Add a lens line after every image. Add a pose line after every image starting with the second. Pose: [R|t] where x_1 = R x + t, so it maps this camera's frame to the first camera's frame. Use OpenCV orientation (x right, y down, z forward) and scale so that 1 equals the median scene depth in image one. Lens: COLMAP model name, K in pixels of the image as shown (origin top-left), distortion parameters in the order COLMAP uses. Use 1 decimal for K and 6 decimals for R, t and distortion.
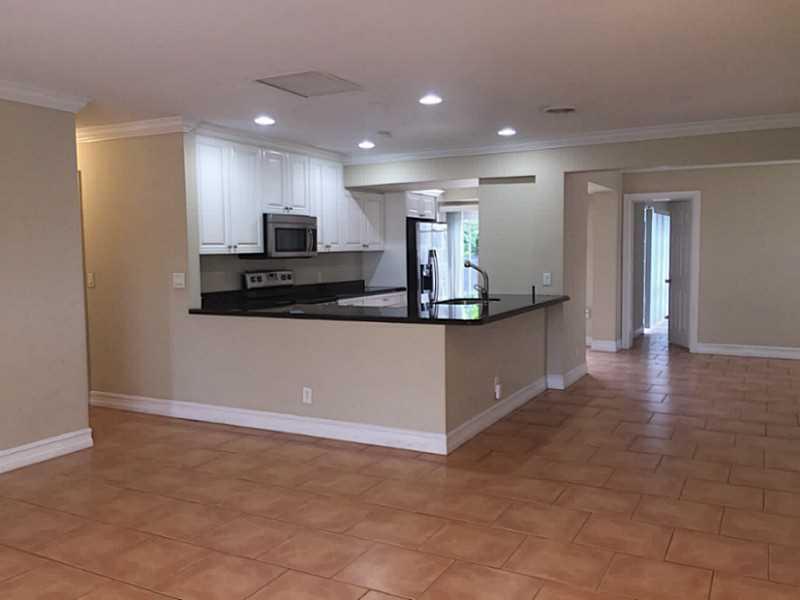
lens RADIAL K [[691.9, 0, 399.8], [0, 691.9, 303.2], [0, 0, 1]] dist [0.098639, -0.180714]
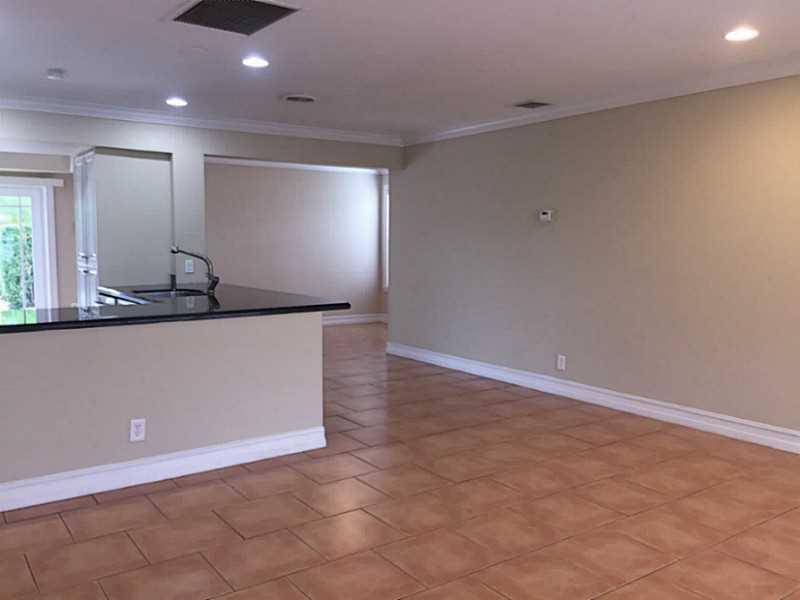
lens RADIAL K [[691.9, 0, 399.8], [0, 691.9, 303.2], [0, 0, 1]] dist [0.098639, -0.180714]
pose [[0.445655, -0.071776, 0.892323, -0.555777], [0.065778, 0.996712, 0.047321, -0.012592], [-0.892785, 0.037606, 0.448911, 0.363581]]
